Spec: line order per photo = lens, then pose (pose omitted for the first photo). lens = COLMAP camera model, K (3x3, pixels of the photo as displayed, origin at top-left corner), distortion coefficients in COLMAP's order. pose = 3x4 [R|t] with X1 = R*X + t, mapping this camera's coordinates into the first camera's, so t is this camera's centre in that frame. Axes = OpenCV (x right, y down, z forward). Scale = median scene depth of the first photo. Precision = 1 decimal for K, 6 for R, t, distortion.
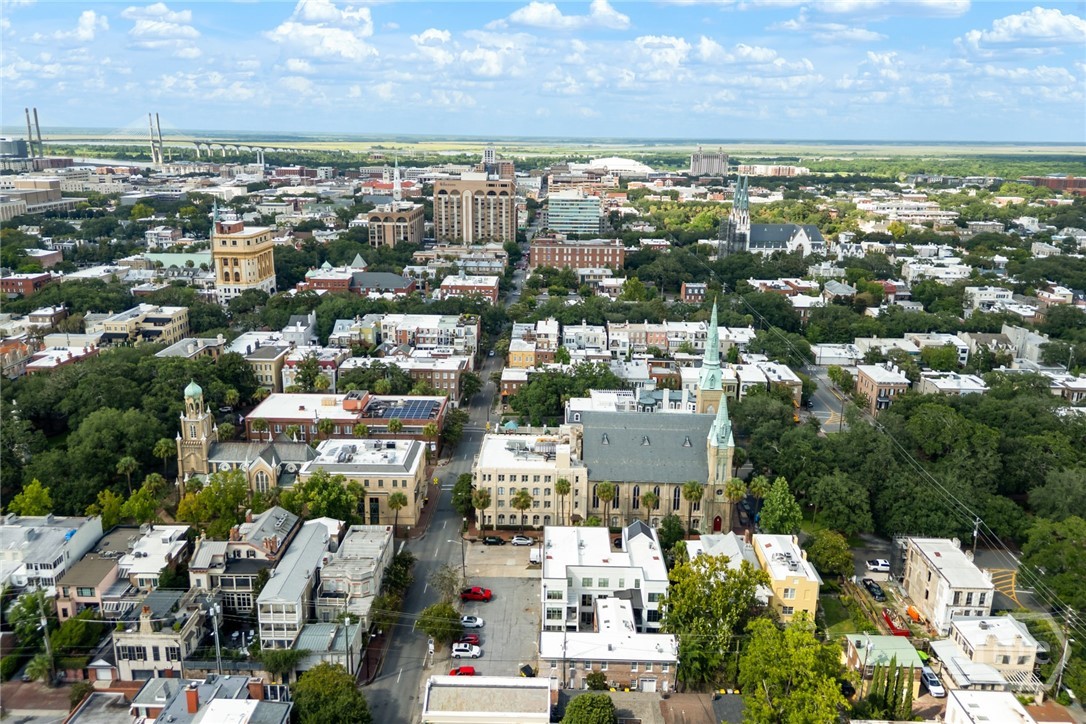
lens RADIAL K [[754.5, 0, 543.0], [0, 754.5, 362.0], [0, 0, 1]] dist [0.084103, -0.082687]
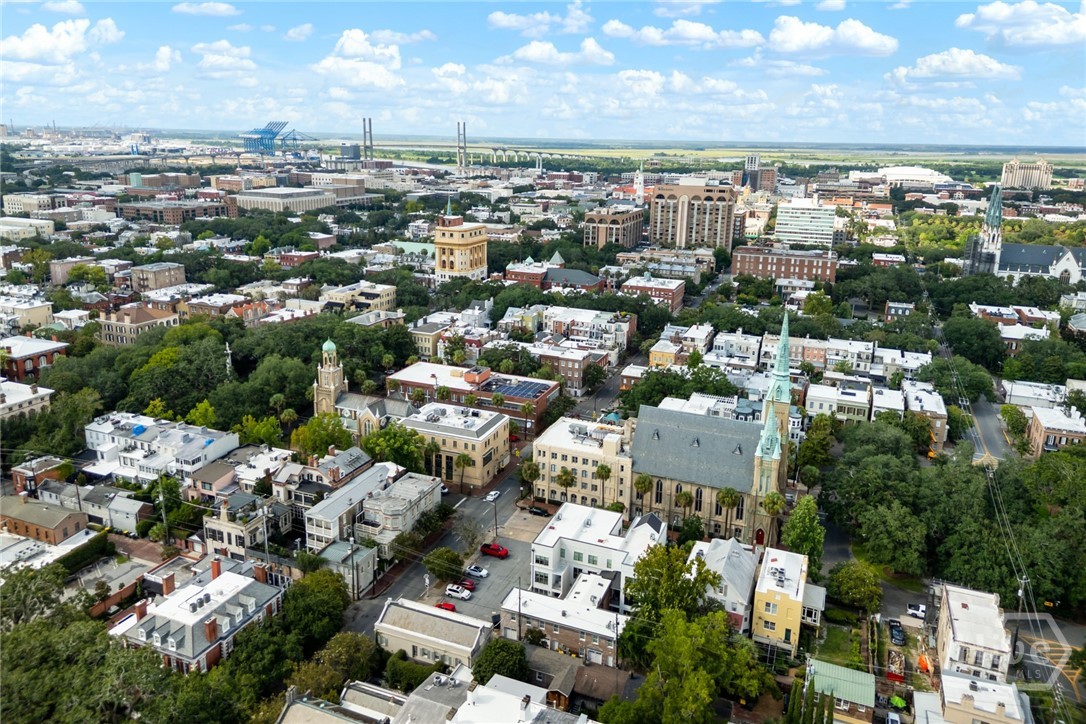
lens RADIAL K [[754.5, 0, 543.0], [0, 754.5, 362.0], [0, 0, 1]] dist [0.084103, -0.082687]
pose [[0.932852, 0.108918, -0.343399, 0.216637], [-0.111928, 0.993654, 0.011110, 0.007759], [0.342430, 0.028072, 0.939124, -0.014823]]
